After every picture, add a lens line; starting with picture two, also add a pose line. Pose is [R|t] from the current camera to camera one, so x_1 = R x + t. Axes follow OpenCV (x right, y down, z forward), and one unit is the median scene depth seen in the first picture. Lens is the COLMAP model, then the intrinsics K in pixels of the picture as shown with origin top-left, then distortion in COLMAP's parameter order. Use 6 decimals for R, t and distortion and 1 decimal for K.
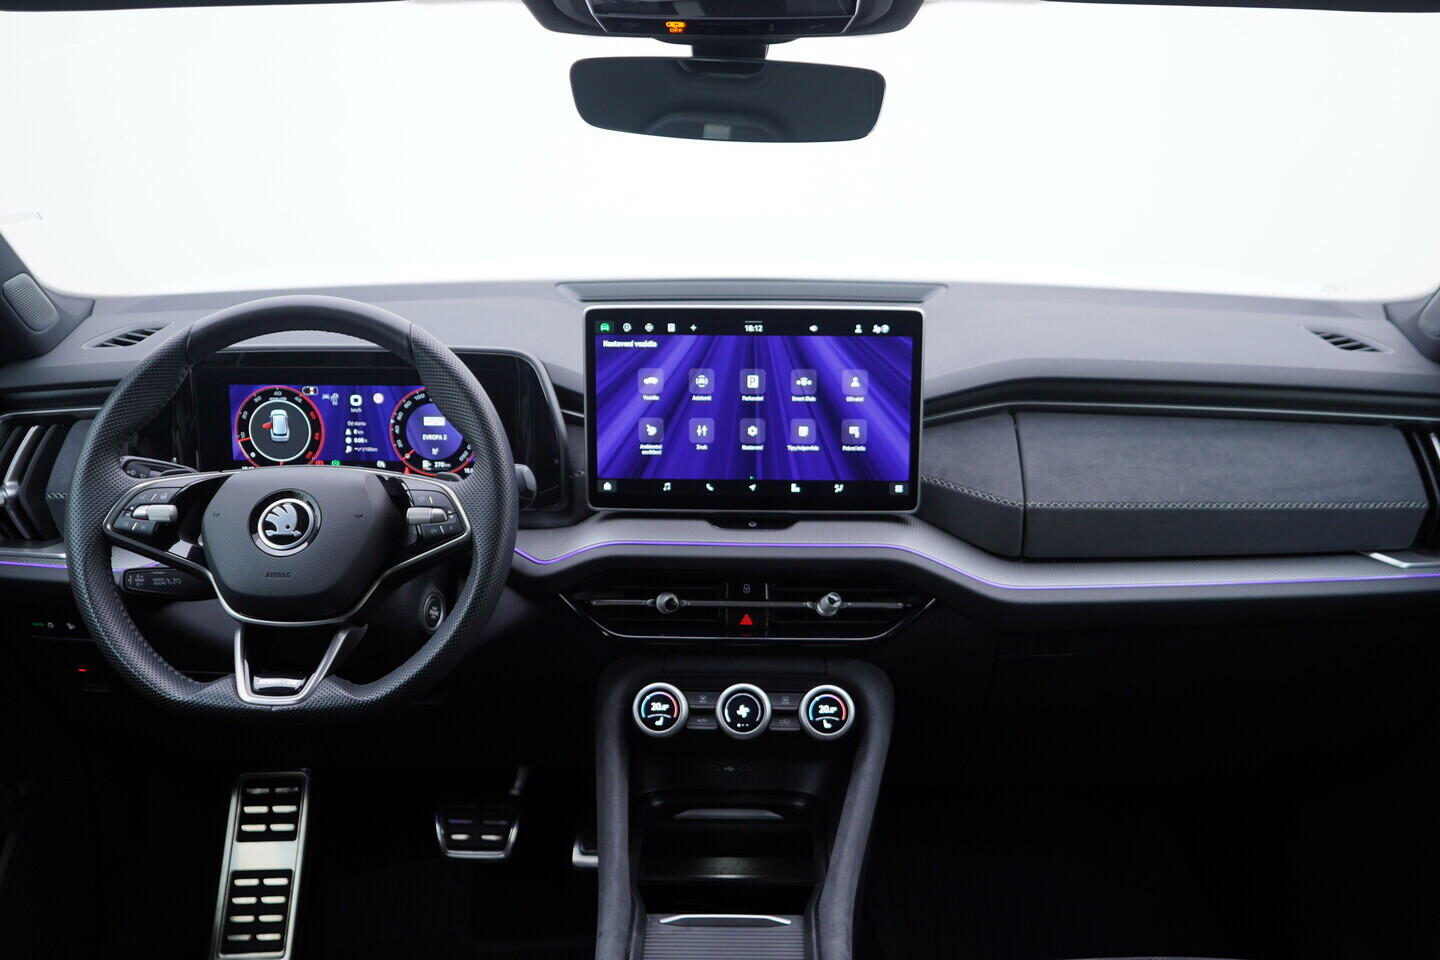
lens RADIAL K [[1514.1, 0, 720.0], [0, 1514.1, 480.0], [0, 0, 1]] dist [0.000508, 0.028464]
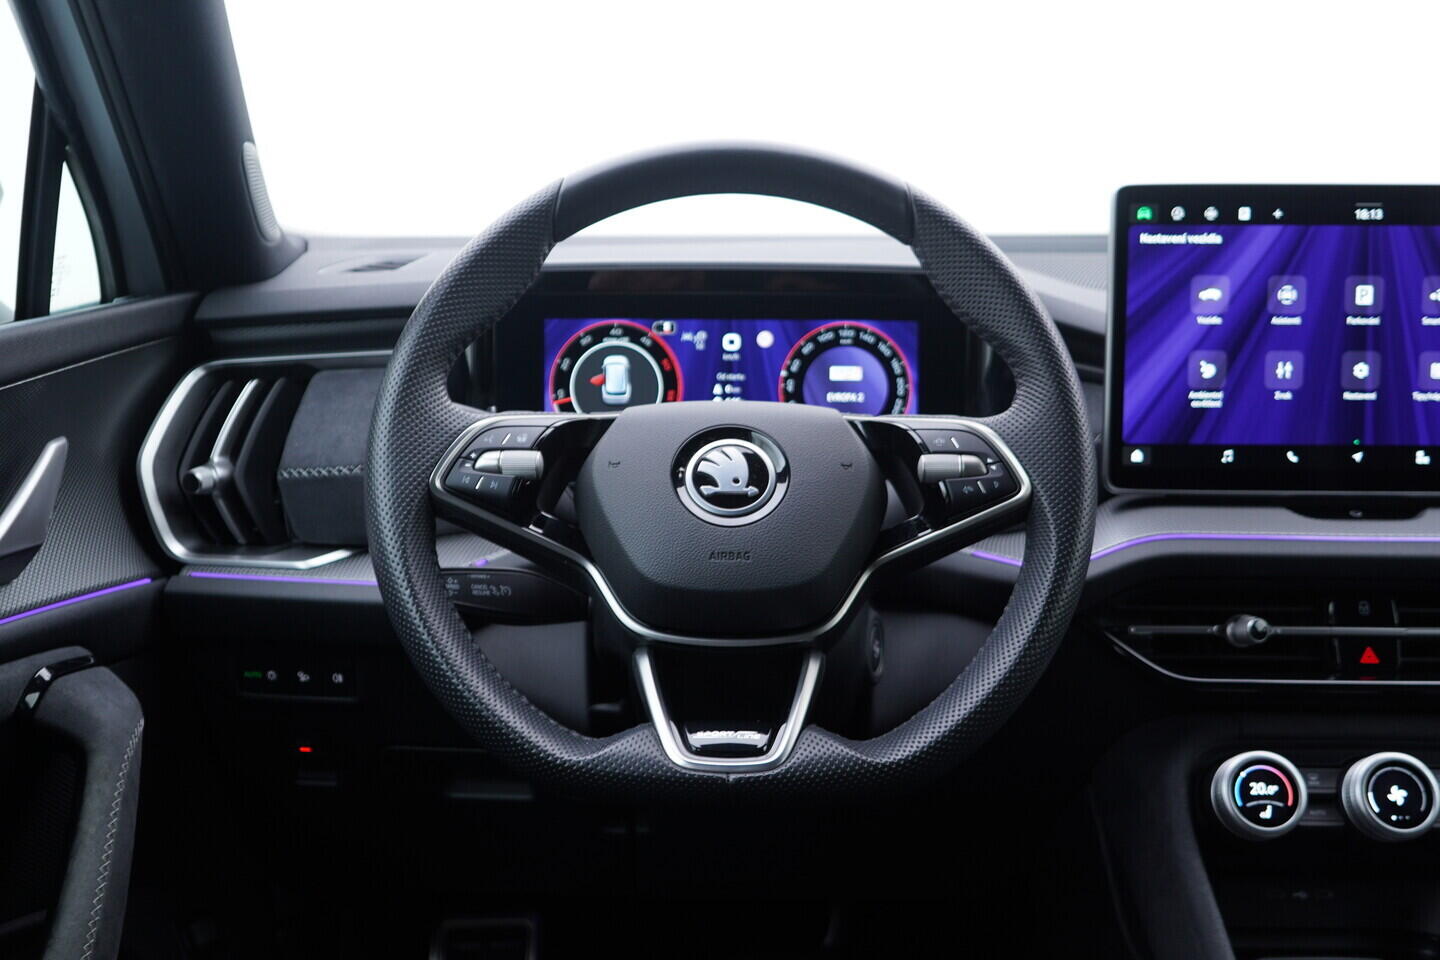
lens RADIAL K [[1502.7, 0, 720.0], [0, 1502.7, 480.0], [0, 0, 1]] dist [-0.002372, 0.043779]
pose [[0.999722, 0.001243, 0.023554, -0.277053], [0.001396, 0.993741, -0.111700, 0.089347], [-0.023546, 0.111701, 0.993463, 0.356708]]
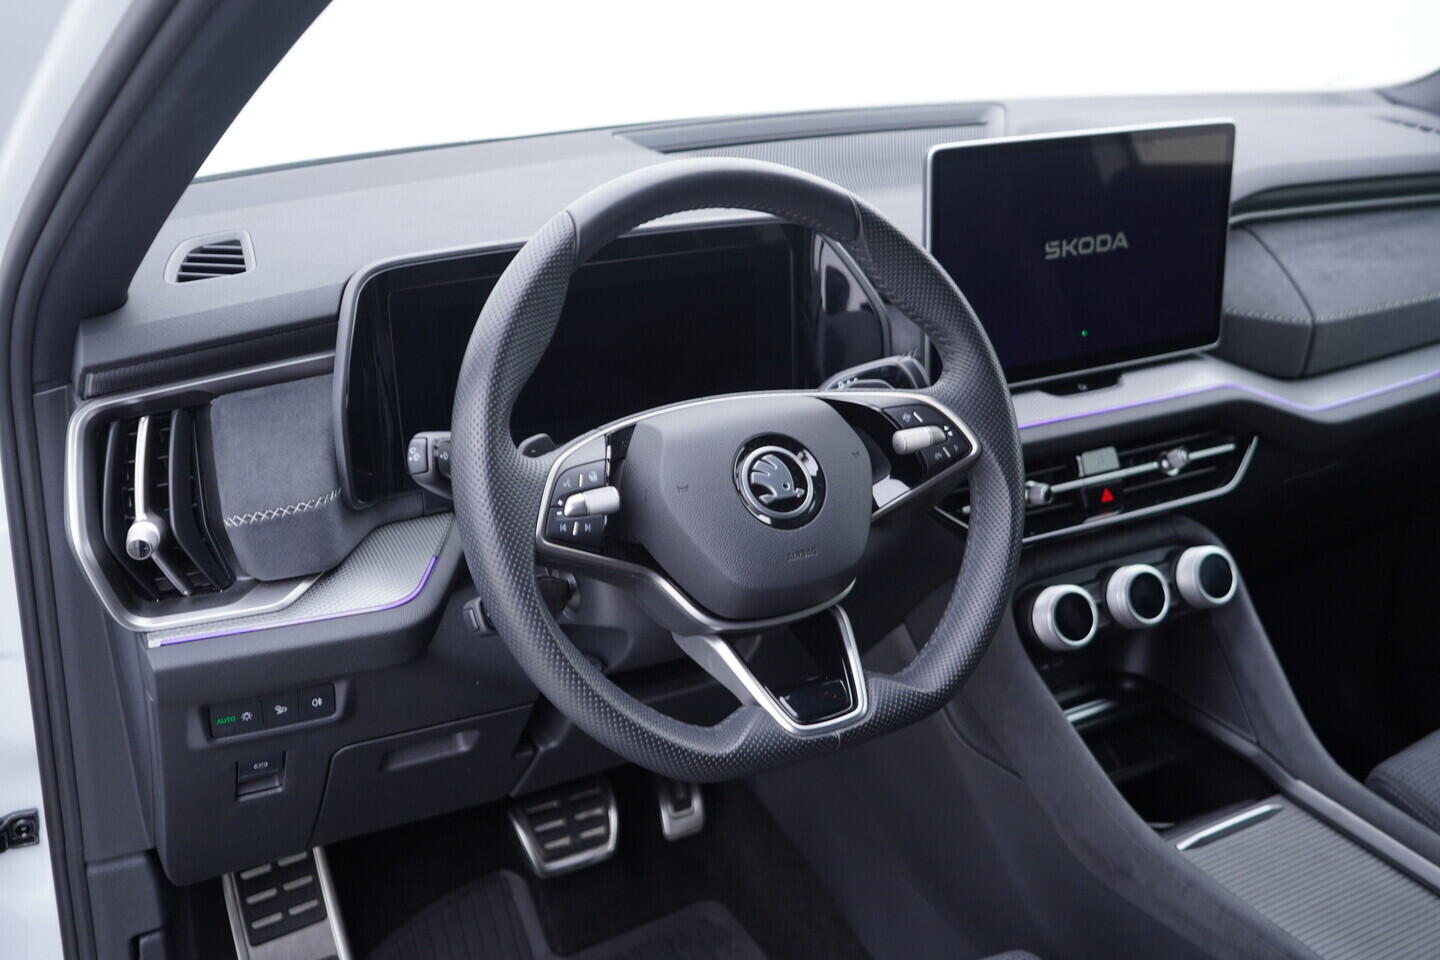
lens RADIAL K [[1514.1, 0, 720.0], [0, 1514.1, 480.0], [0, 0, 1]] dist [0.000508, 0.028464]
pose [[0.848933, -0.190046, 0.493149, -0.602214], [0.140123, 0.980652, 0.136701, -0.067627], [-0.509587, -0.046949, 0.859137, 0.361993]]
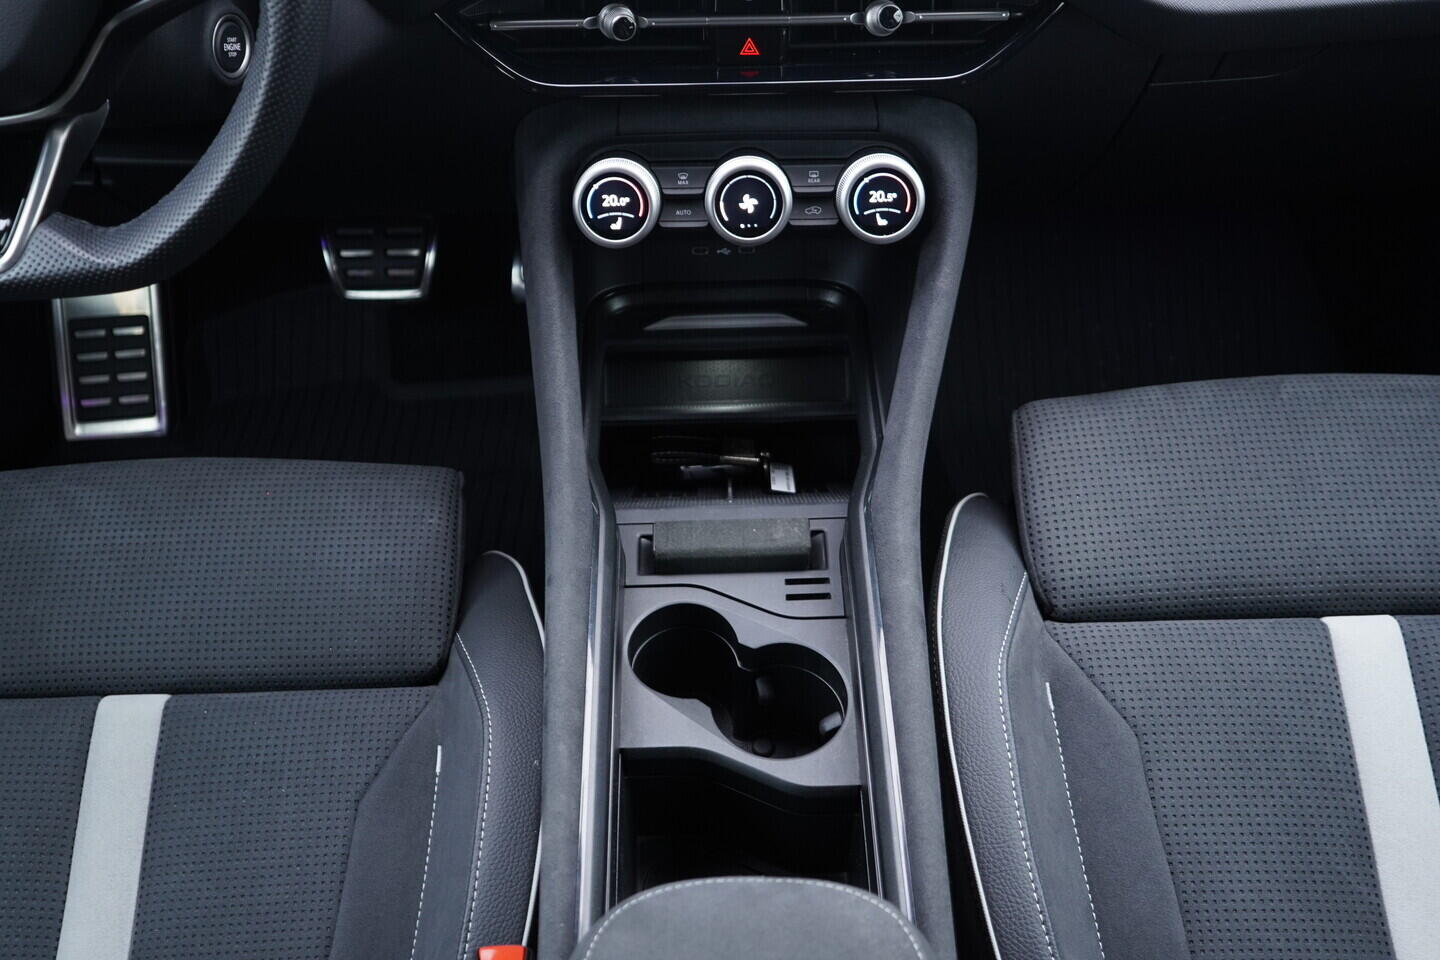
lens RADIAL K [[1502.7, 0, 720.0], [0, 1502.7, 480.0], [0, 0, 1]] dist [-0.002372, 0.043779]
pose [[0.999074, -0.040776, 0.013732, -0.009598], [0.028220, 0.861924, 0.506252, -0.063300], [-0.032479, -0.505396, 0.862276, 0.394706]]
